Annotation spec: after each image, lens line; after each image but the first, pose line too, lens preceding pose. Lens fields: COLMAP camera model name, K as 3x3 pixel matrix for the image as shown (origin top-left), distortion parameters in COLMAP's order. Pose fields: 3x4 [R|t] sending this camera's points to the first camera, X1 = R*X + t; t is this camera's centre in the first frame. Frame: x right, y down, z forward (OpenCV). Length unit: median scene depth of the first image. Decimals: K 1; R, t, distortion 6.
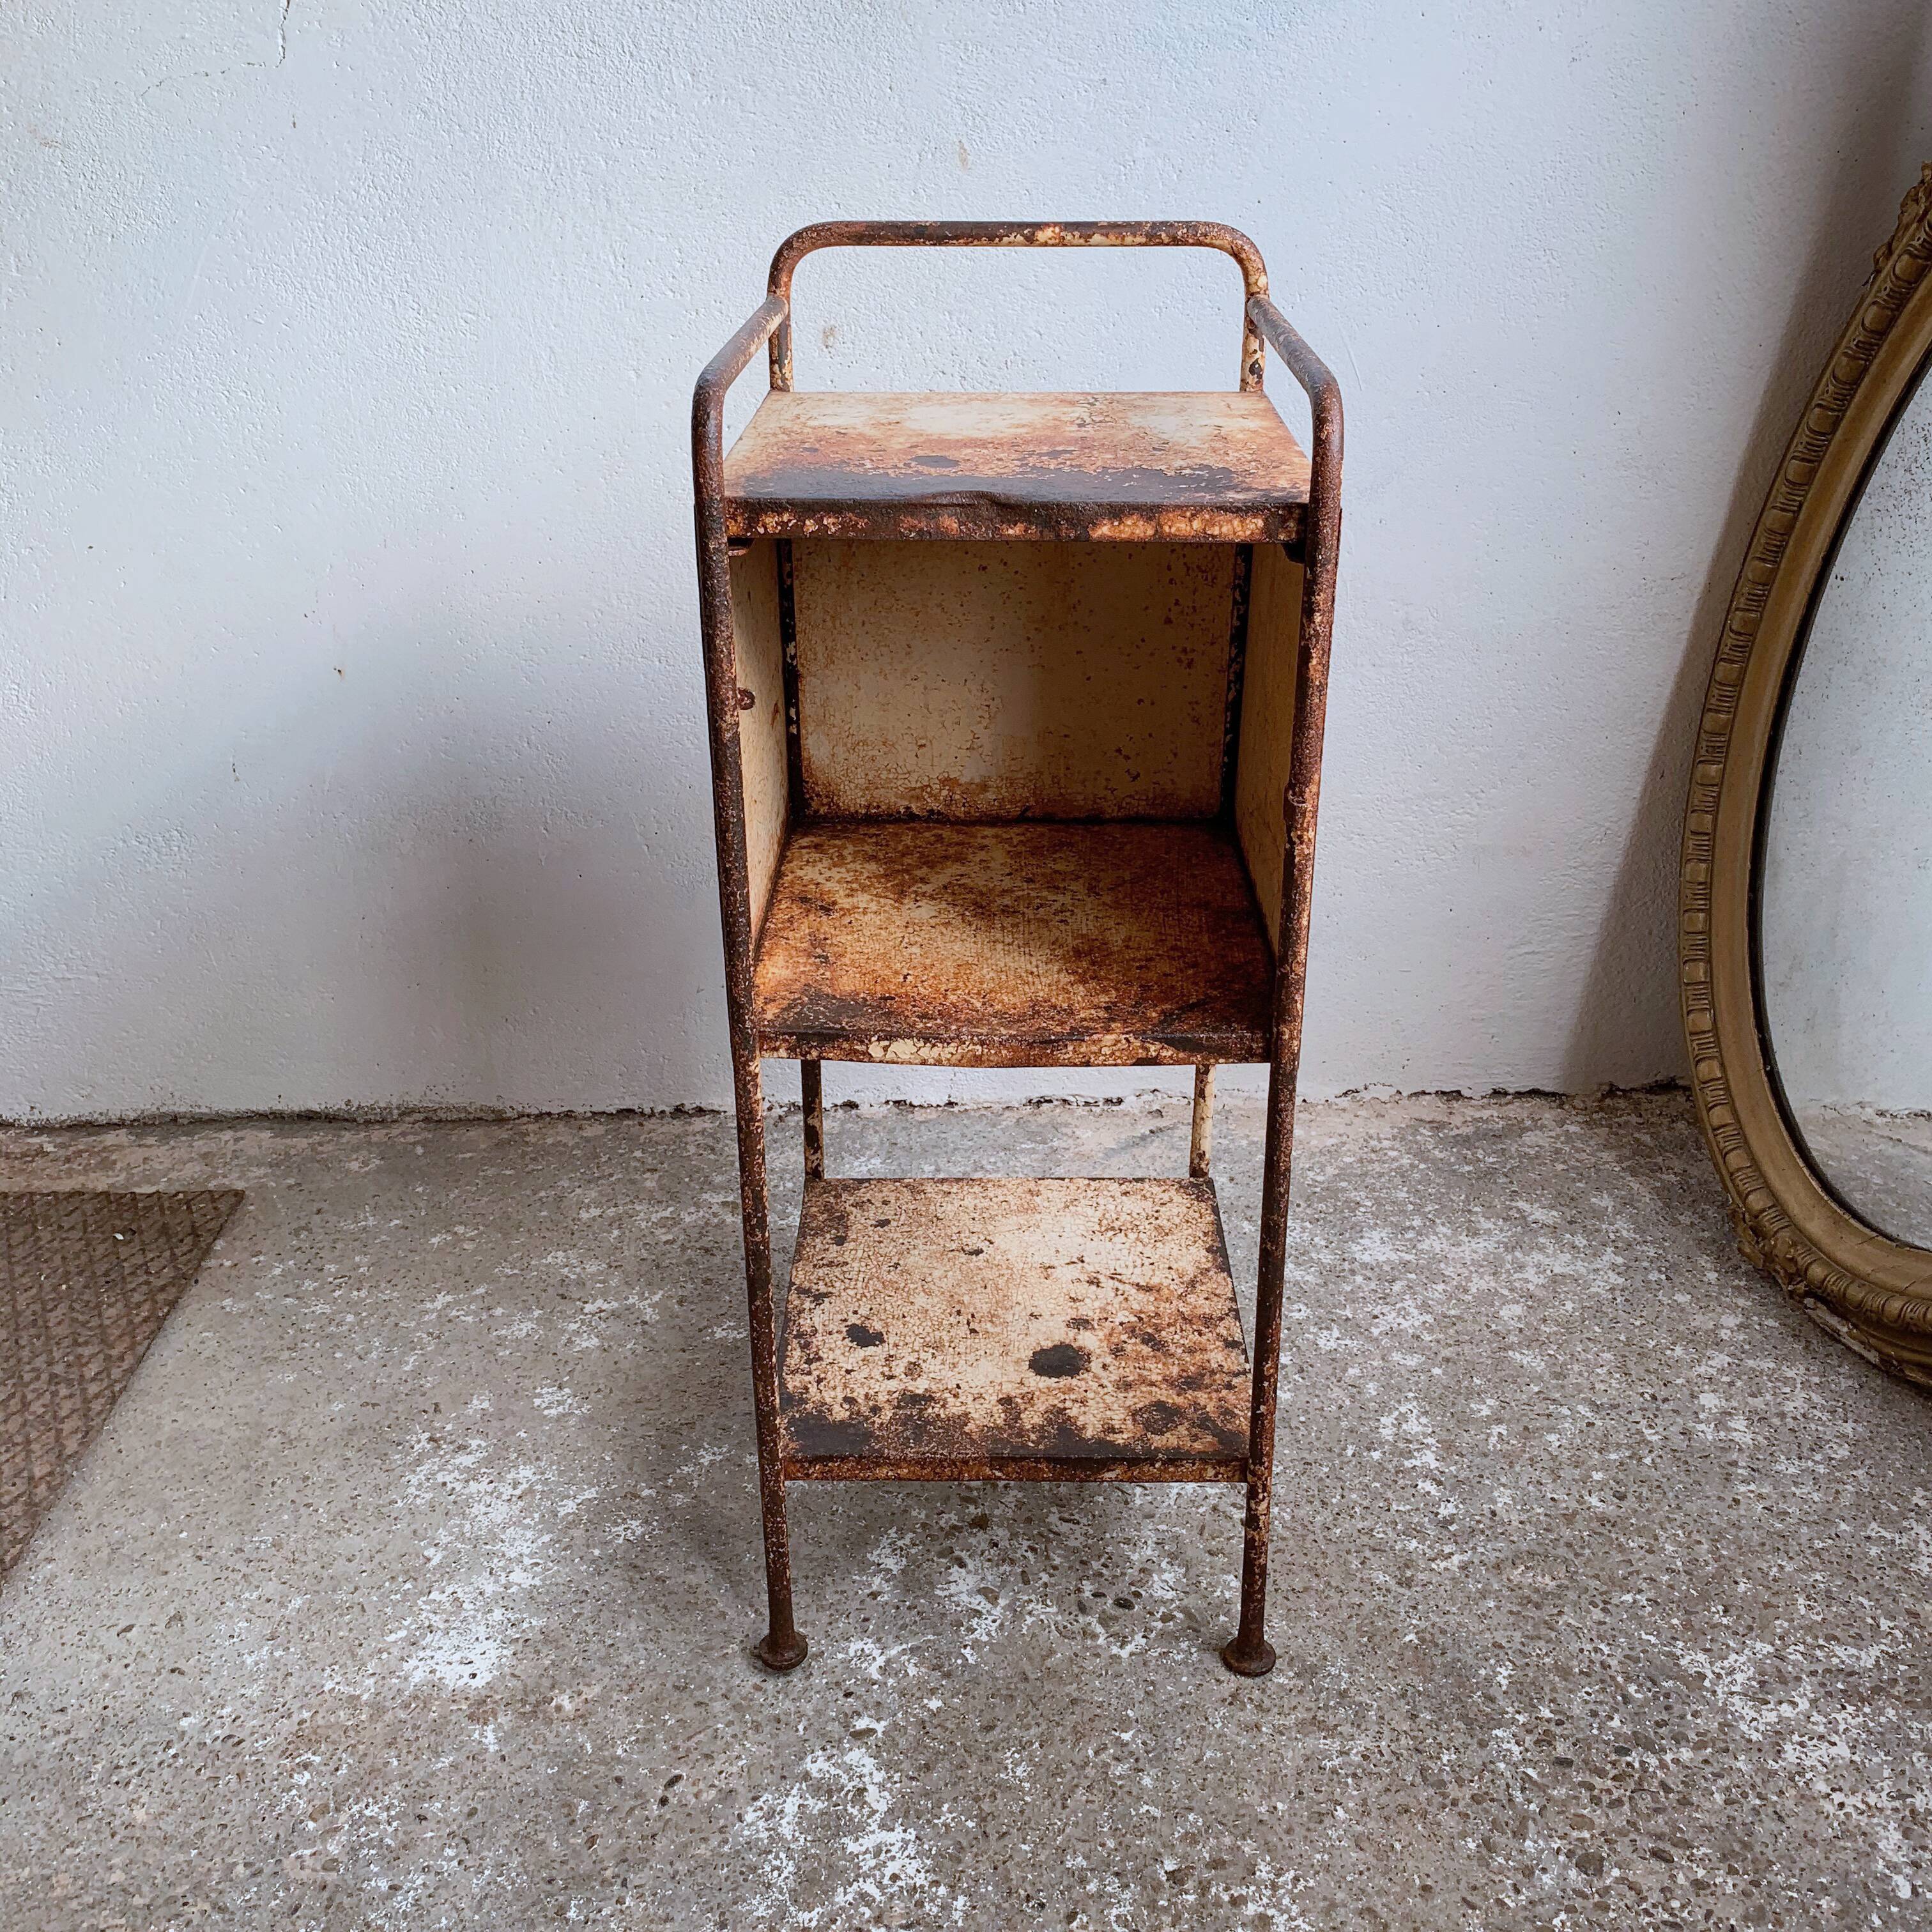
lens RADIAL K [[2002.9, 0, 962.5], [0, 2002.9, 954.9], [0, 0, 1]] dist [-0.003901, 0.000000]
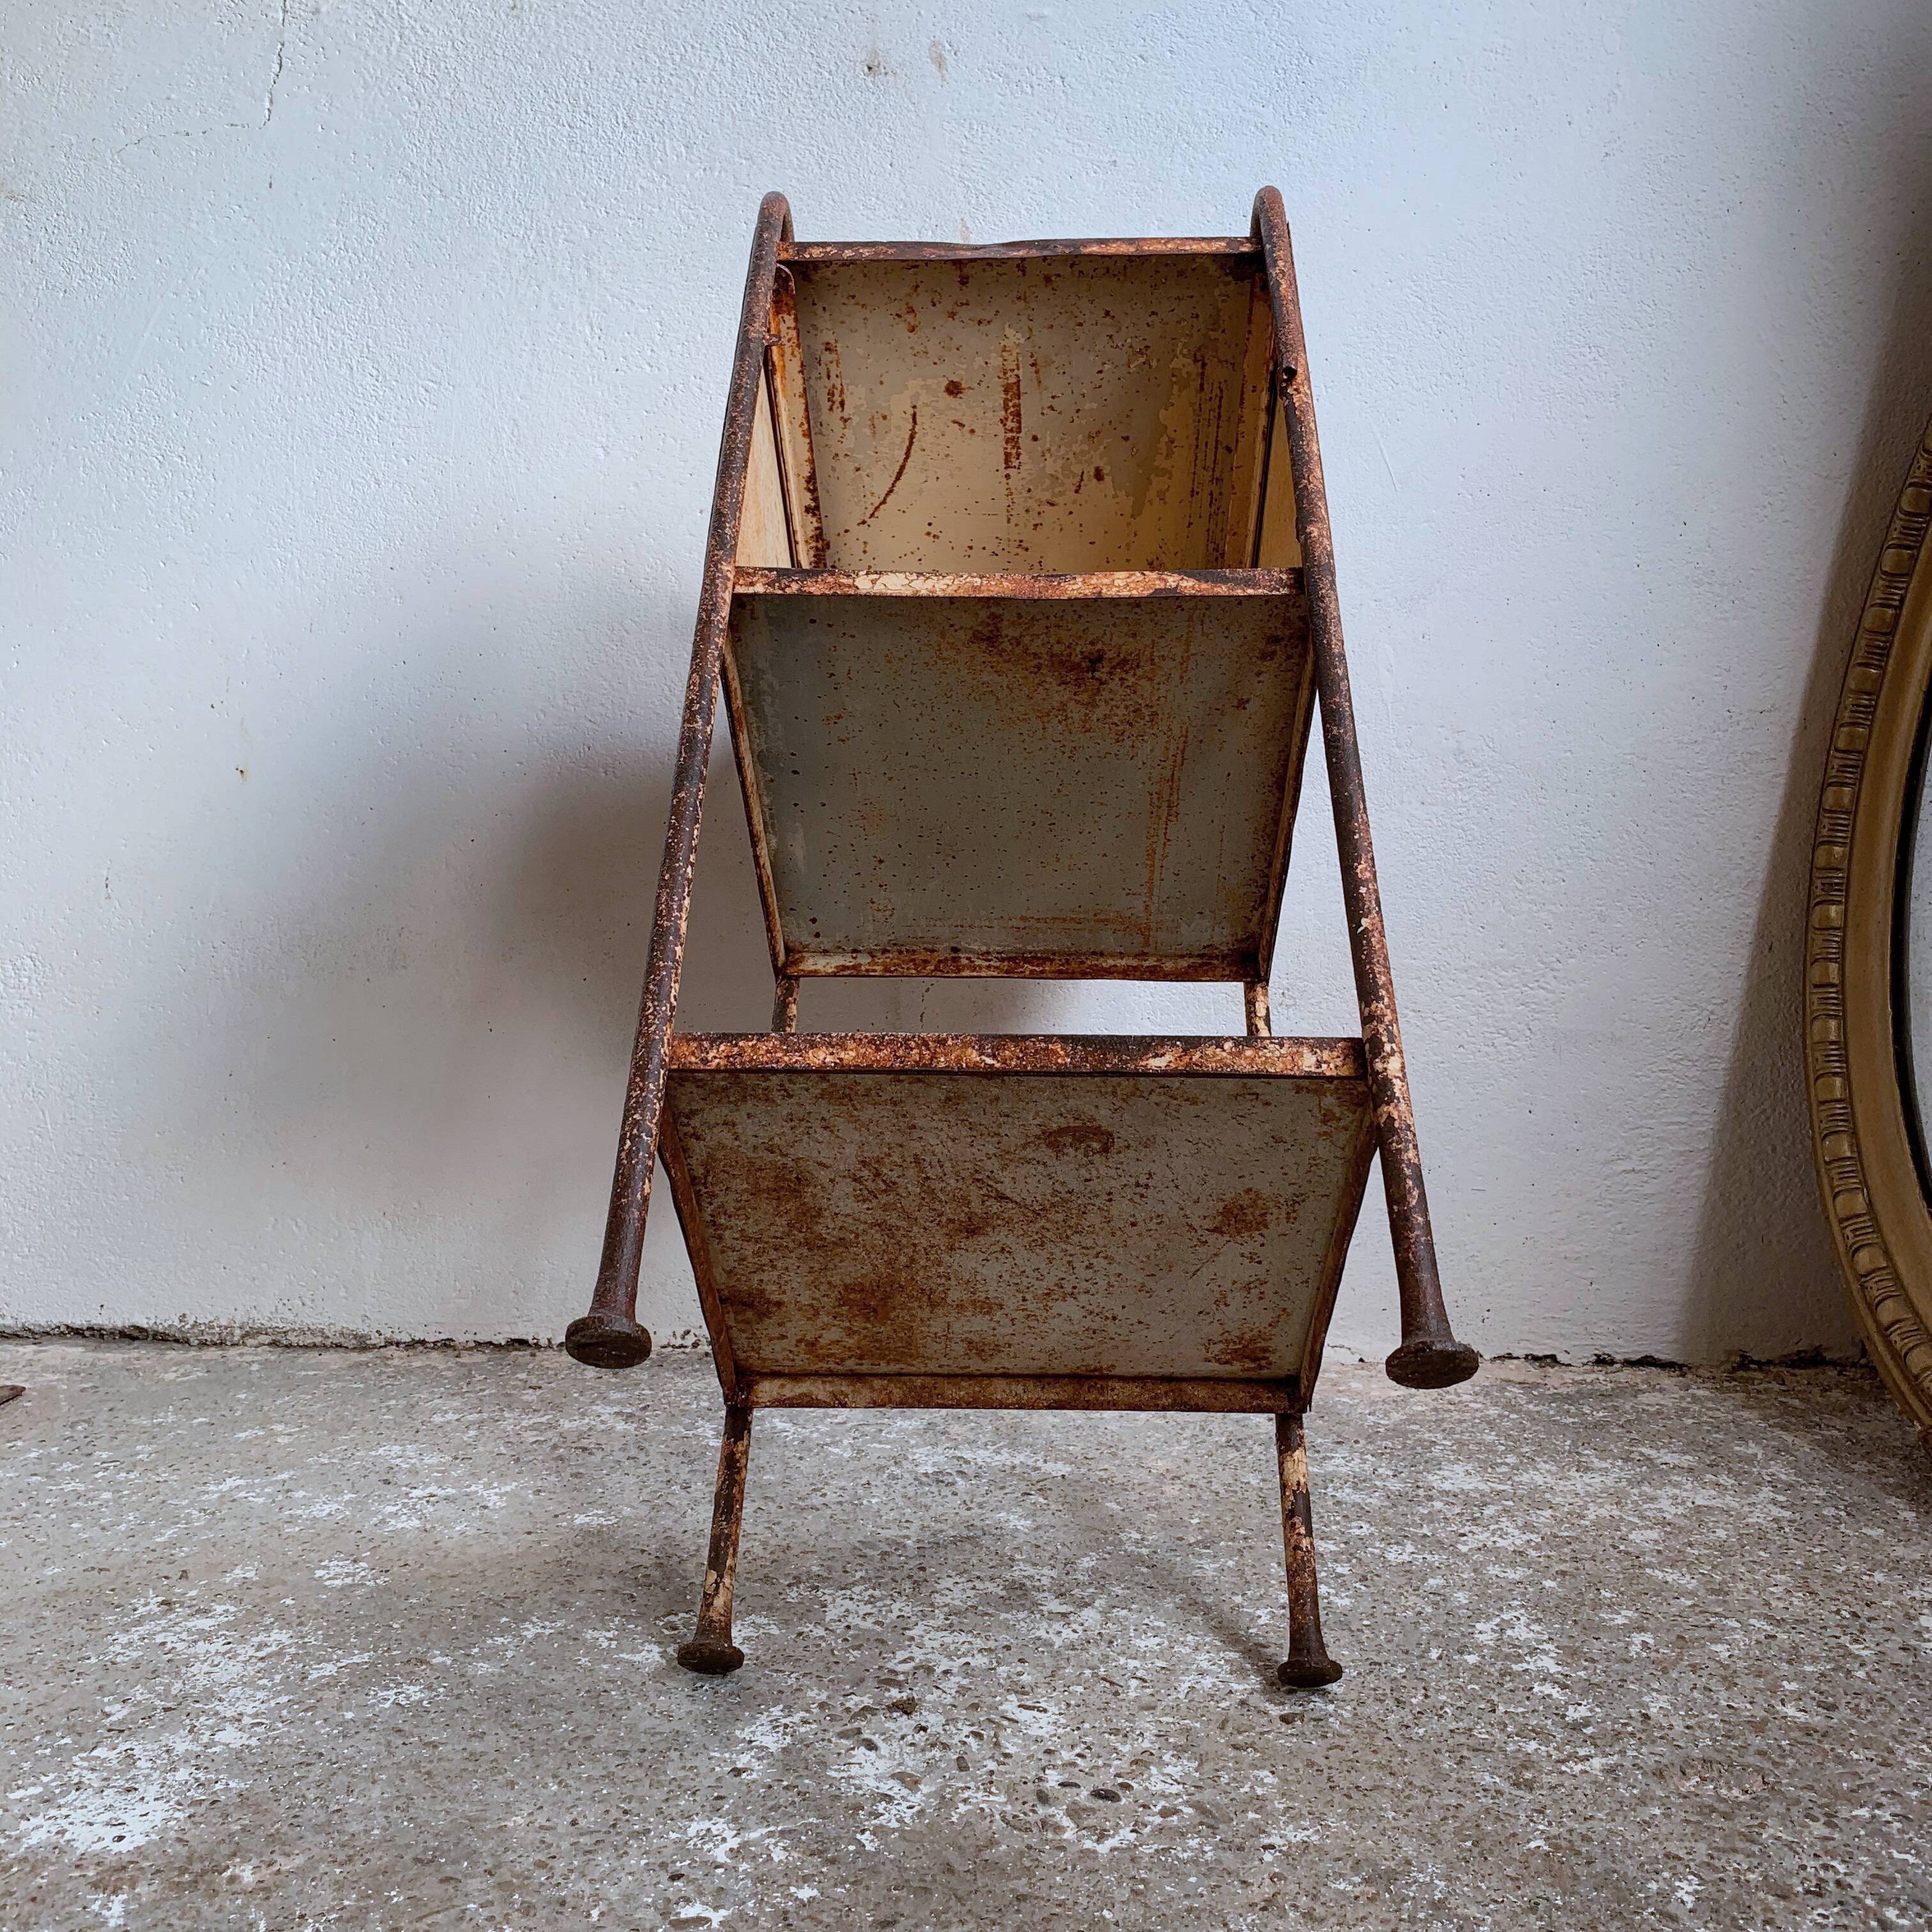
lens RADIAL K [[2002.9, 0, 970.6], [0, 2002.9, 946.7], [0, 0, 1]] dist [-0.003901, 0.000000]
pose [[0.999227, 0.029170, -0.026365, 0.038611], [-0.036487, 0.937799, -0.345255, 0.250873], [0.014654, 0.345950, 0.938139, 0.232648]]
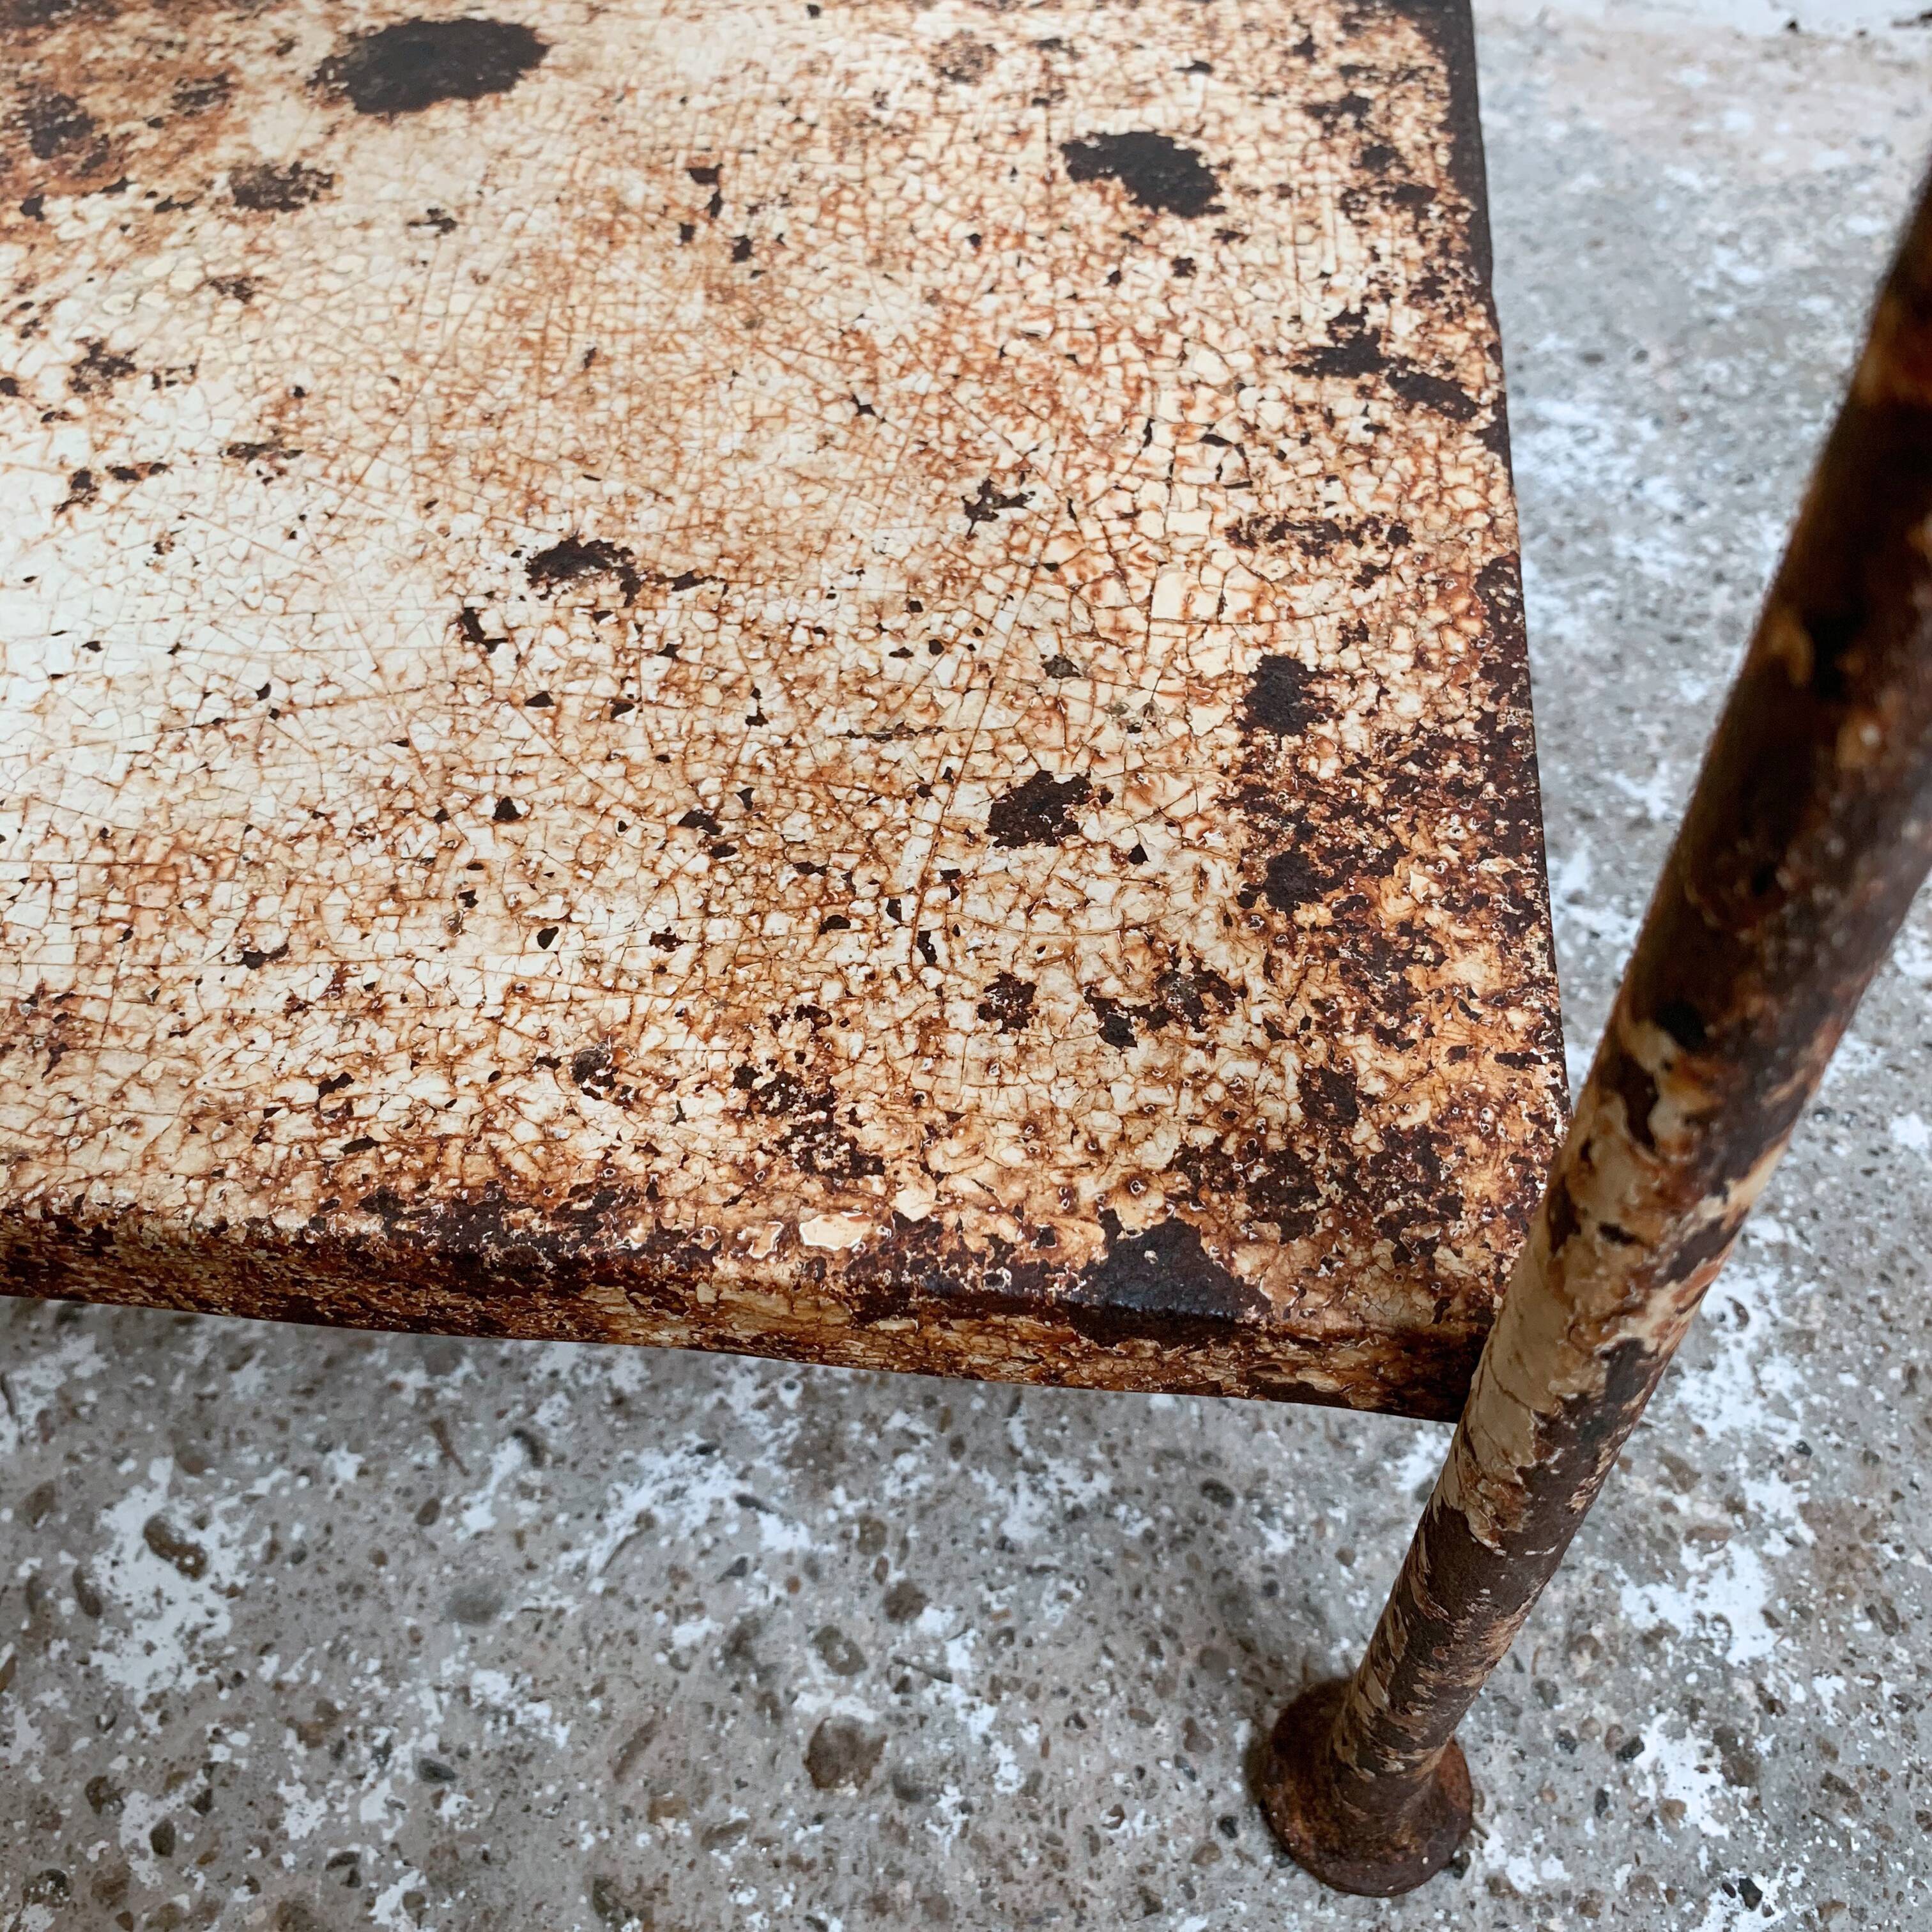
lens RADIAL K [[2002.9, 0, 978.3], [0, 2002.9, 976.7], [0, 0, 1]] dist [-0.003901, 0.000000]
pose [[0.963197, 0.202108, -0.177211, 0.164988], [-0.095572, 0.873699, 0.476987, 0.081728], [0.251232, -0.442496, 0.860860, 0.765191]]
